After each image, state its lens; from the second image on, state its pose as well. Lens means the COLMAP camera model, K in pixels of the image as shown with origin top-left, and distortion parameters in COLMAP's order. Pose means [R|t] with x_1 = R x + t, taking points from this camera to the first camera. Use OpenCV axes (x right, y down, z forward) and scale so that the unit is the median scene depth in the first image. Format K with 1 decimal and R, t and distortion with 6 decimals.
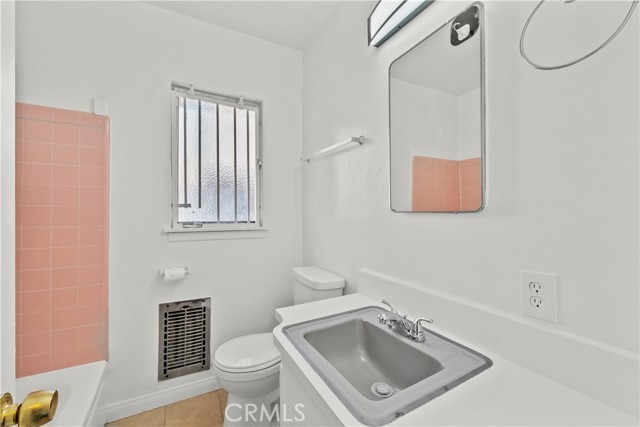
lens RADIAL K [[259.0, 0, 319.2], [0, 259.0, 211.7], [0, 0, 1]] dist [-0.003838, 0.000450]
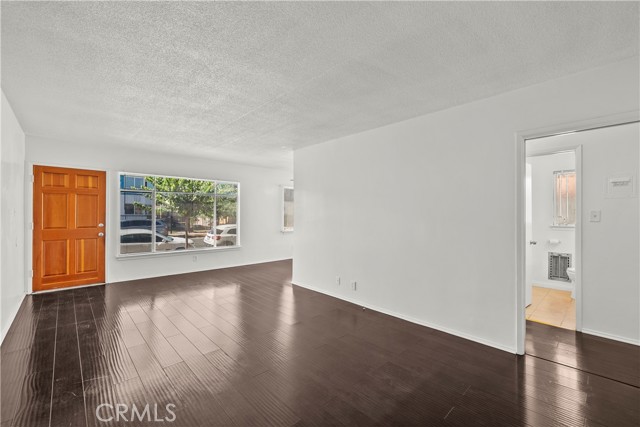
lens RADIAL K [[281.9, 0, 320.4], [0, 281.9, 215.2], [0, 0, 1]] dist [0.005602, -0.000375]
pose [[0.232534, -0.002418, -0.972585, 1.775115], [0.000798, 0.999997, -0.002295, -0.035261], [0.972588, -0.000242, 0.232535, -2.102109]]
